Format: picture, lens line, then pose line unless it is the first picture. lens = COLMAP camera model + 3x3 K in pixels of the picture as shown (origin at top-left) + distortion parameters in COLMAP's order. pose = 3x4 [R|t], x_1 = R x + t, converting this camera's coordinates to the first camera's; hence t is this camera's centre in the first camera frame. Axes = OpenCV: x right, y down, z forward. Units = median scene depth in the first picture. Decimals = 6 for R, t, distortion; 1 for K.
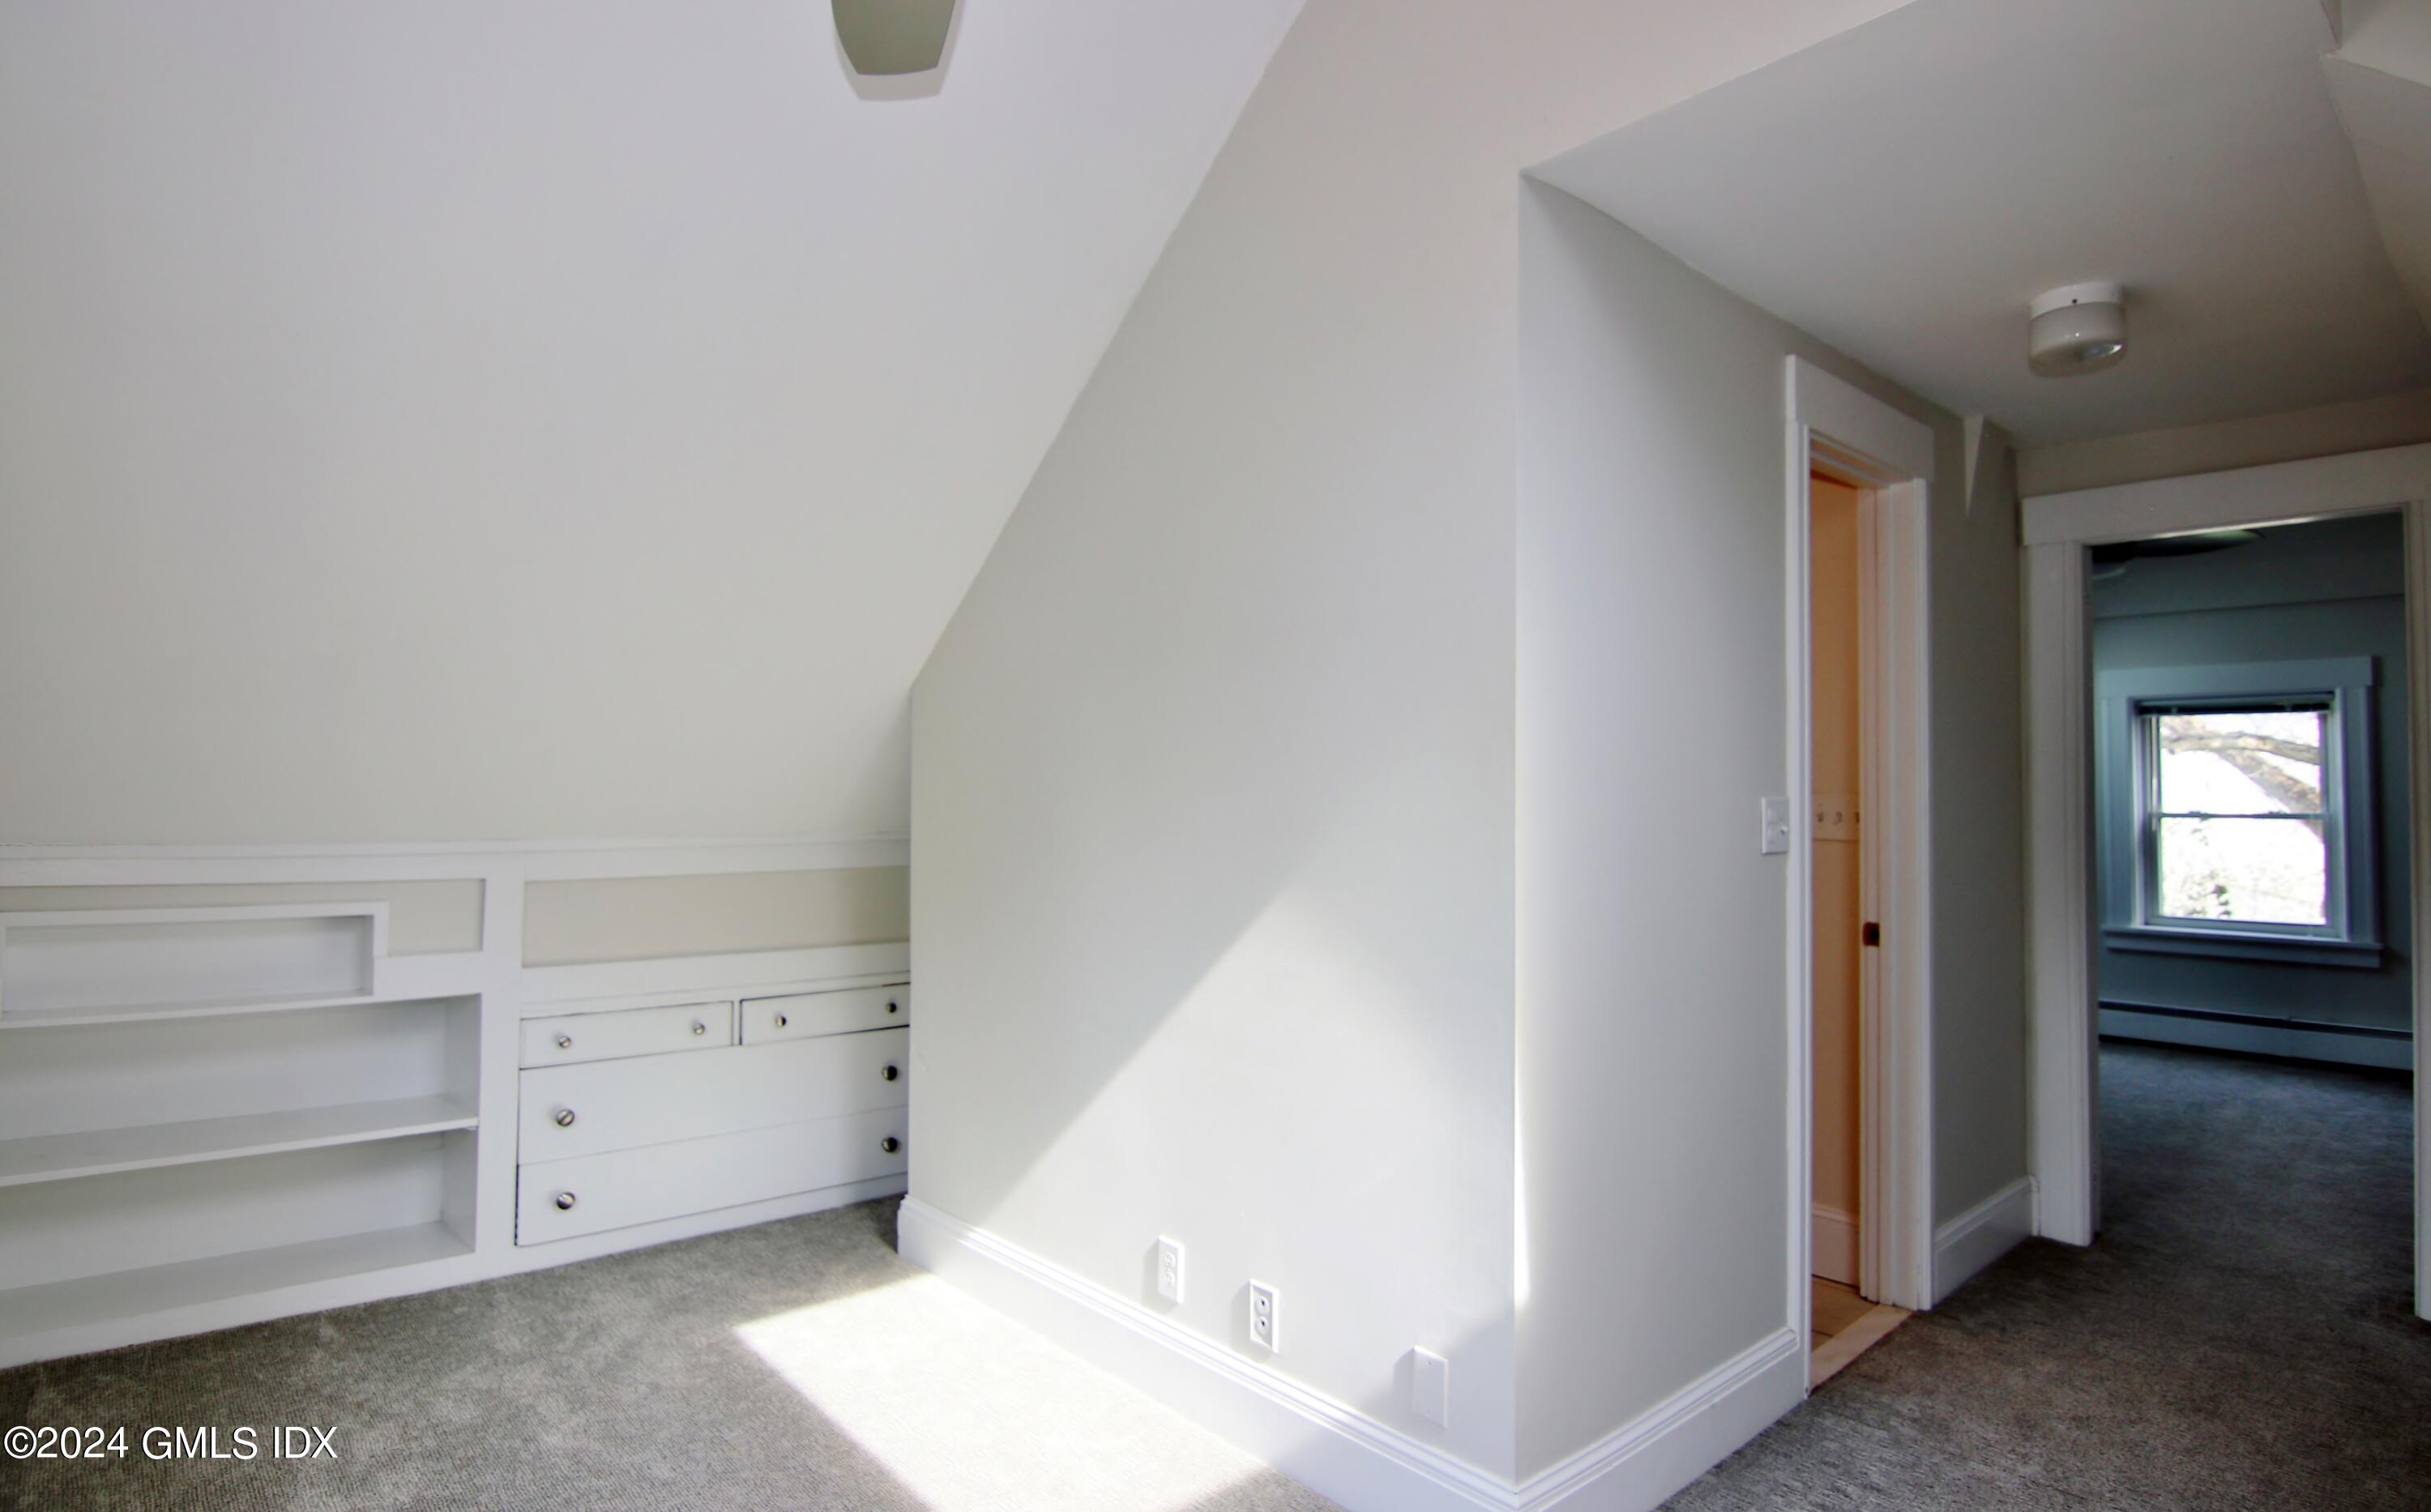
lens RADIAL K [[1291.7, 0, 1206.9], [0, 1291.7, 750.5], [0, 0, 1]] dist [-0.005969, -0.009068]
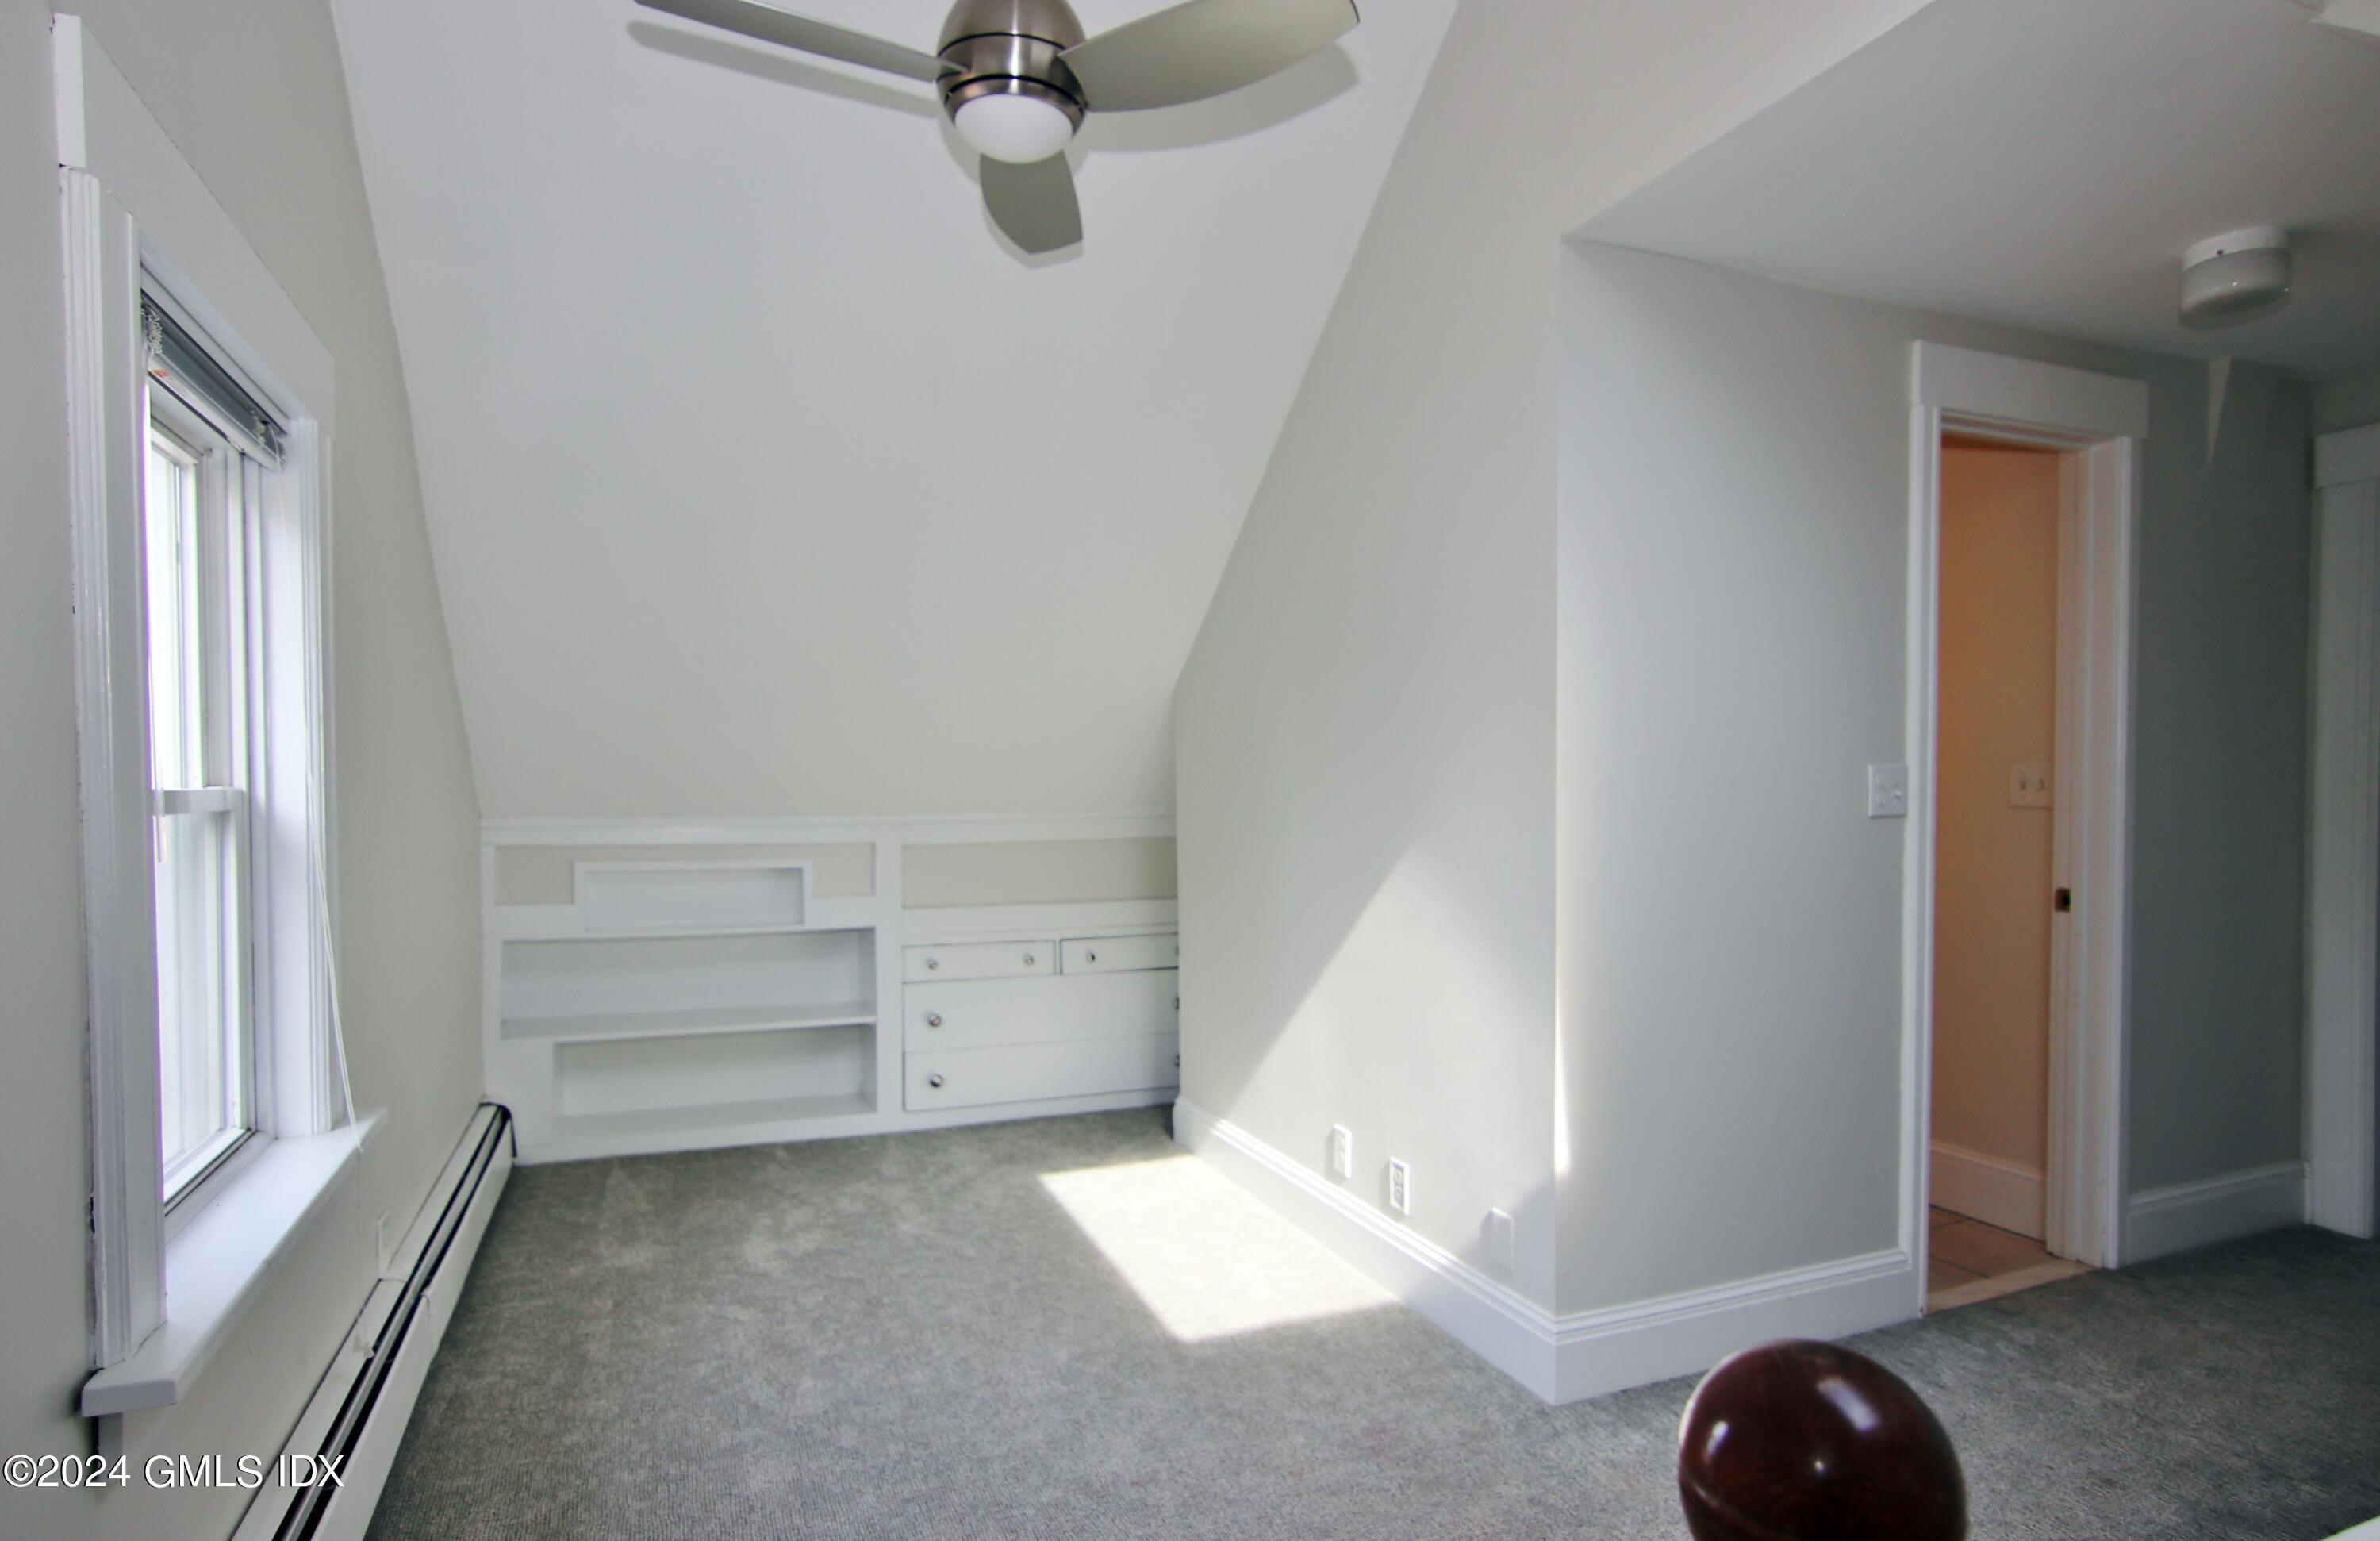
lens RADIAL K [[1249.8, 0, 1173.9], [0, 1249.8, 820.7], [0, 0, 1]] dist [-0.001824, 0.007143]
pose [[0.944894, -0.003229, -0.327360, 0.166344], [0.024089, 0.997926, 0.059688, 0.004907], [0.326488, -0.064285, 0.943013, -0.136404]]
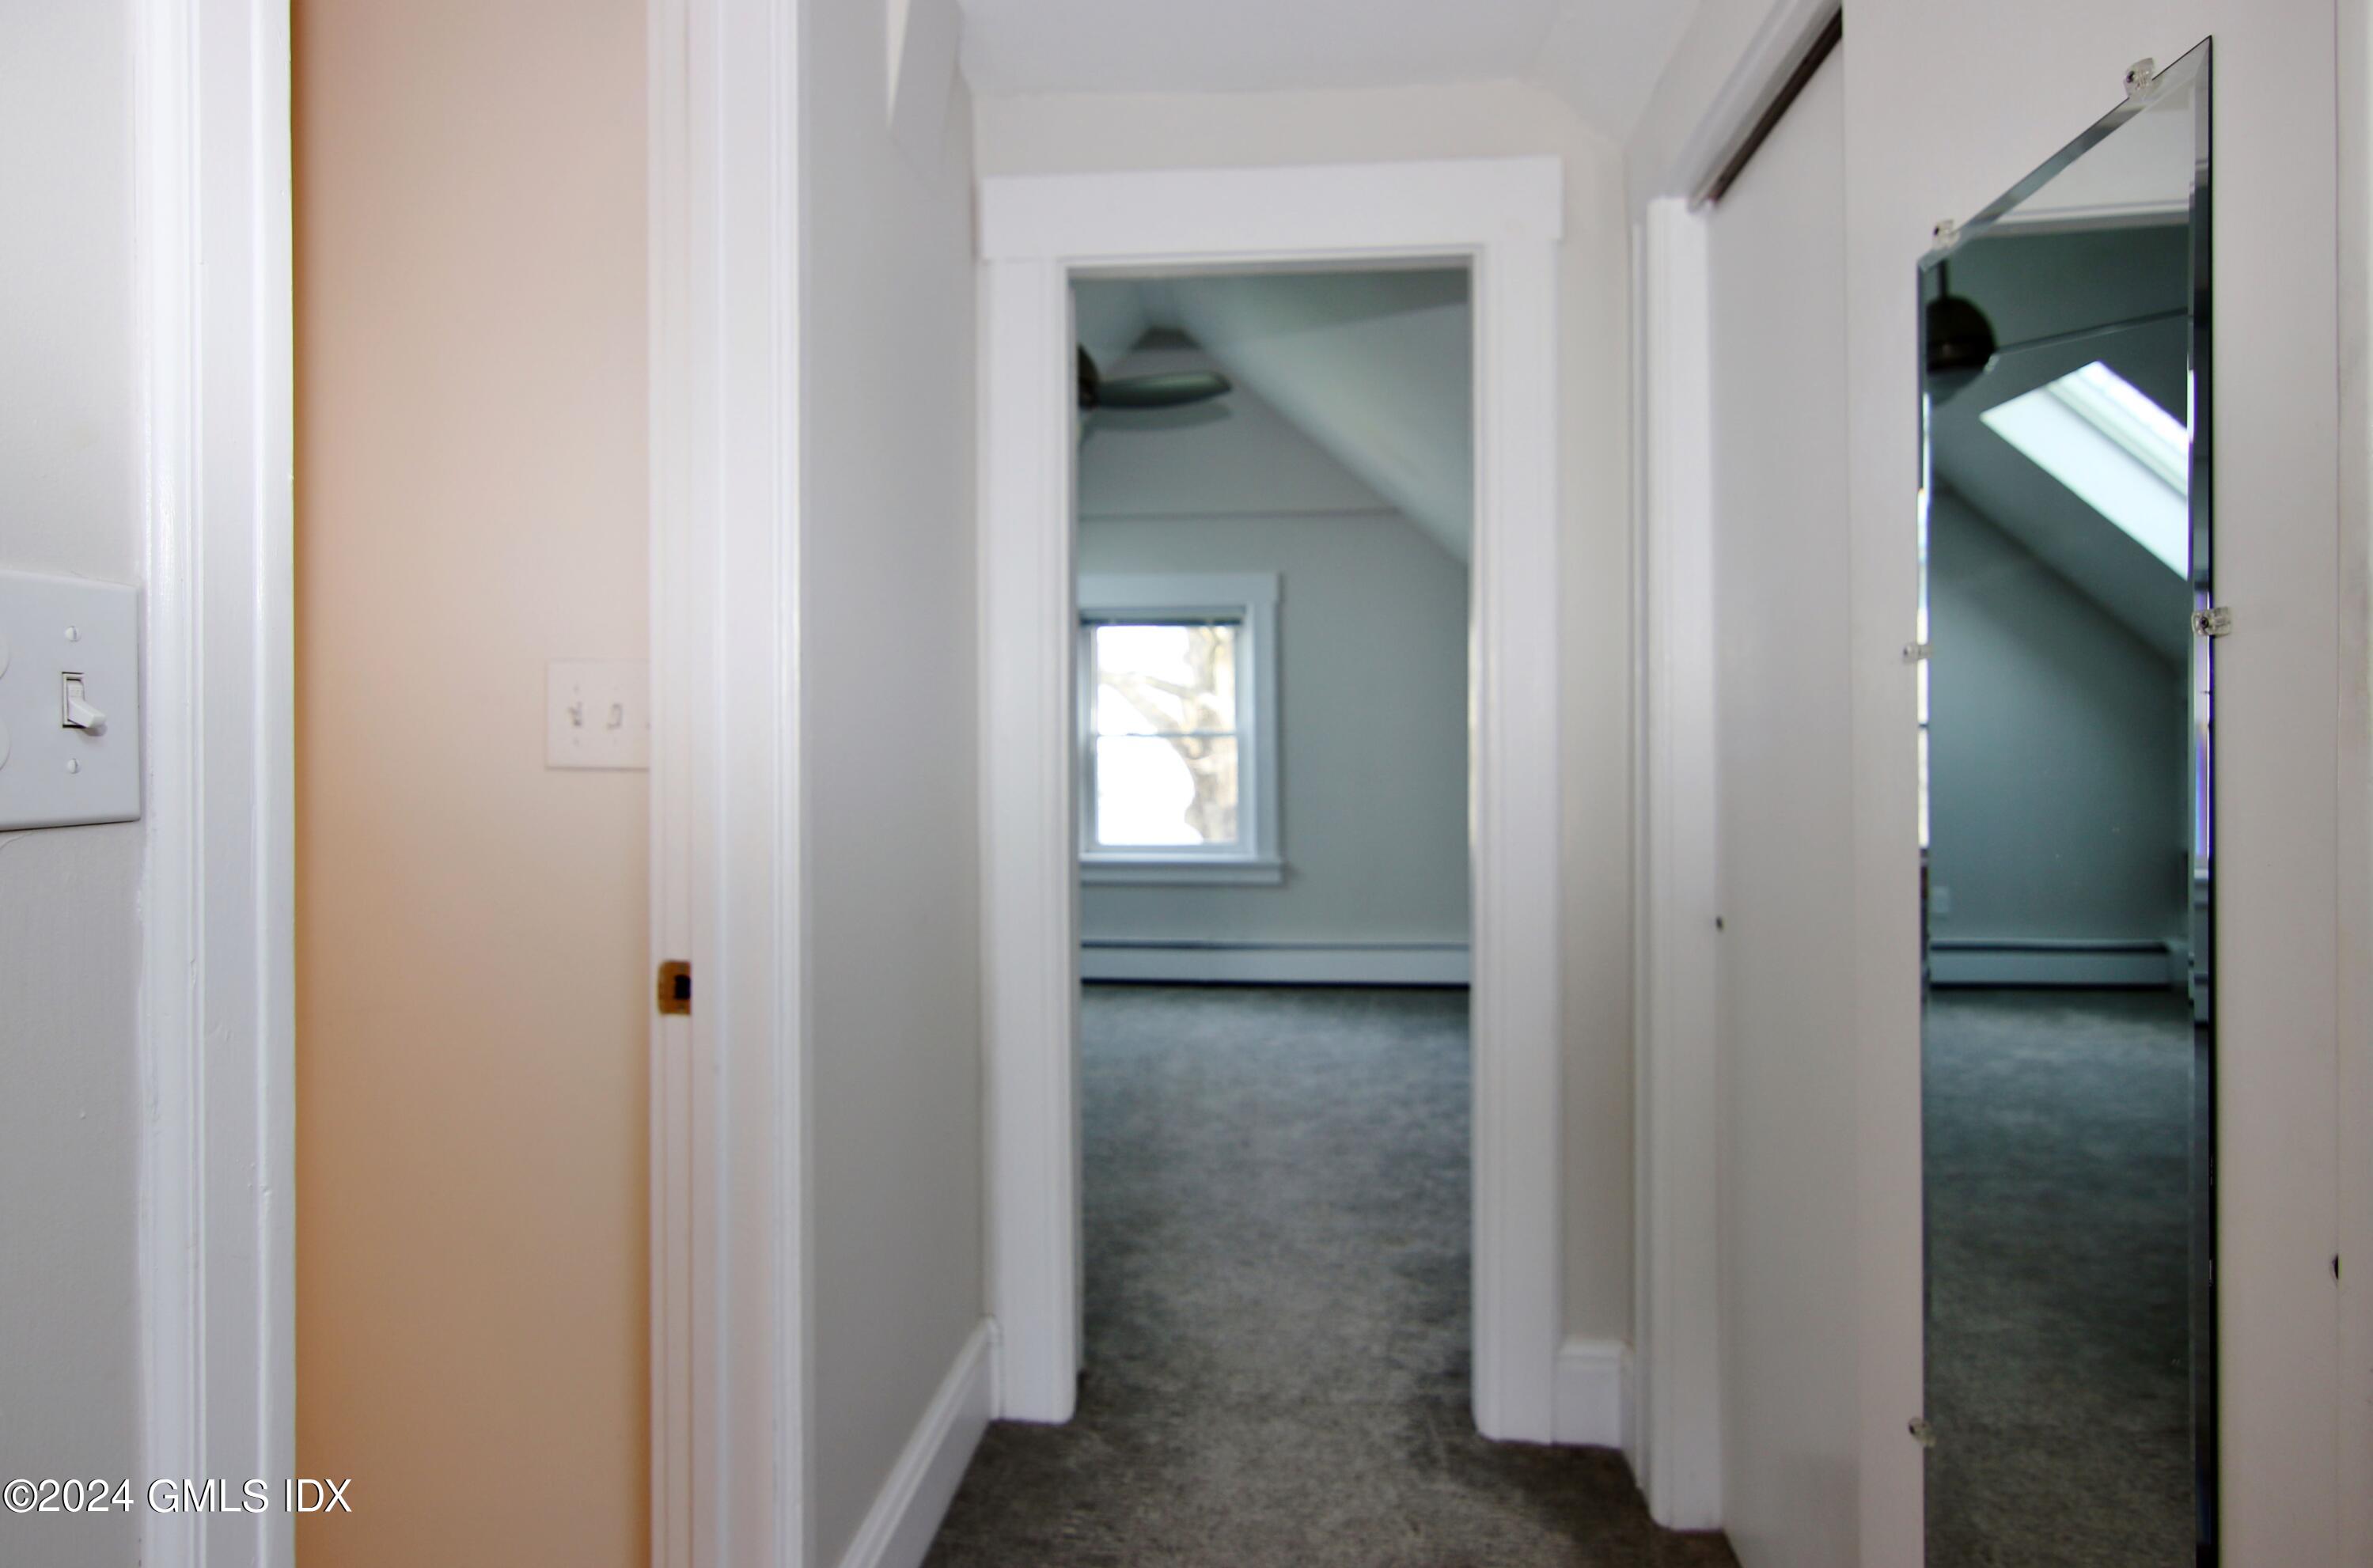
lens RADIAL K [[1223.2, 0, 1184.3], [0, 1223.2, 736.0], [0, 0, 1]] dist [-0.003397, -0.006010]
pose [[0.737717, -0.013191, 0.674982, 0.343316], [-0.009034, 0.999527, 0.029407, 0.042997], [-0.675050, -0.027792, 0.737248, 0.552303]]
